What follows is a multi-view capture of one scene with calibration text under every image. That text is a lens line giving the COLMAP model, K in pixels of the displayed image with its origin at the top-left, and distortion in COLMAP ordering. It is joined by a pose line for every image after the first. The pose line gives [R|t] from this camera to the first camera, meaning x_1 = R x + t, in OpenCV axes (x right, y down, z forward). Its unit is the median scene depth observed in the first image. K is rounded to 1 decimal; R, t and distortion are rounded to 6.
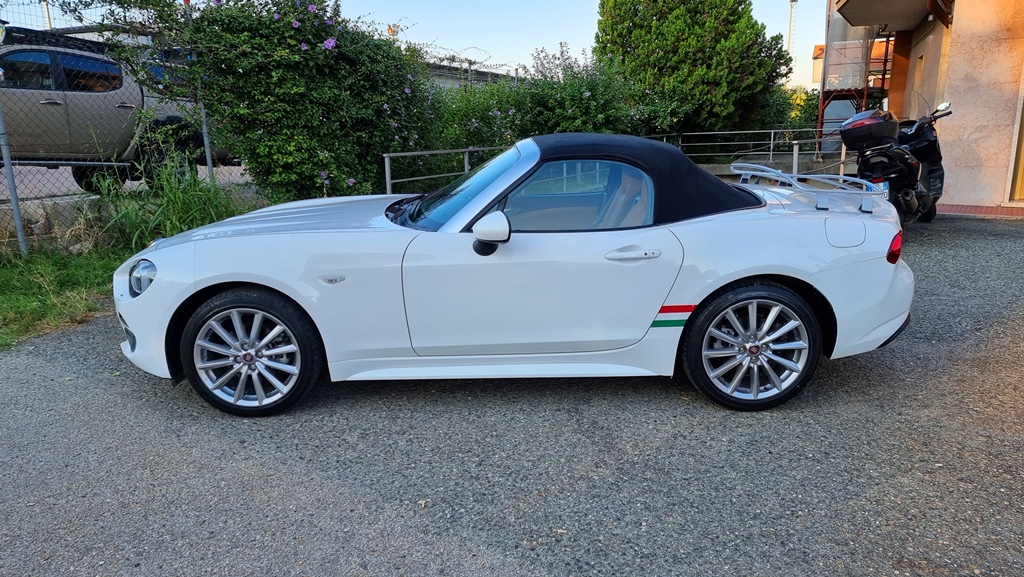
lens RADIAL K [[710.7, 0, 512.0], [0, 710.7, 288.5], [0, 0, 1]] dist [0.082339, -0.079859]
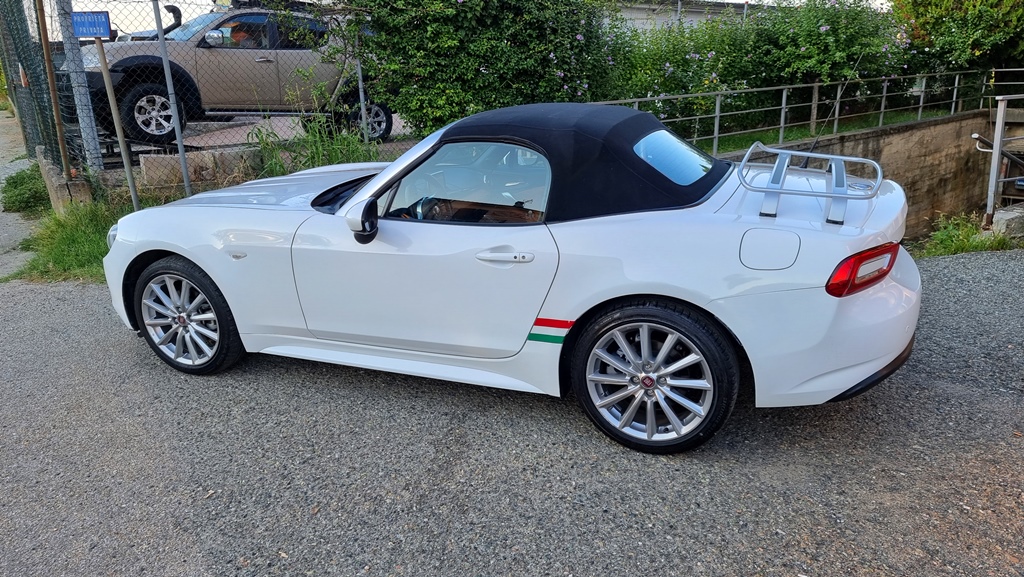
lens RADIAL K [[710.7, 0, 512.0], [0, 710.7, 288.5], [0, 0, 1]] dist [0.082339, -0.079859]
pose [[0.923124, 0.100240, -0.371206, 0.483046], [-0.069421, 0.993004, 0.095514, -0.087968], [0.378184, -0.062402, 0.923625, 0.188319]]
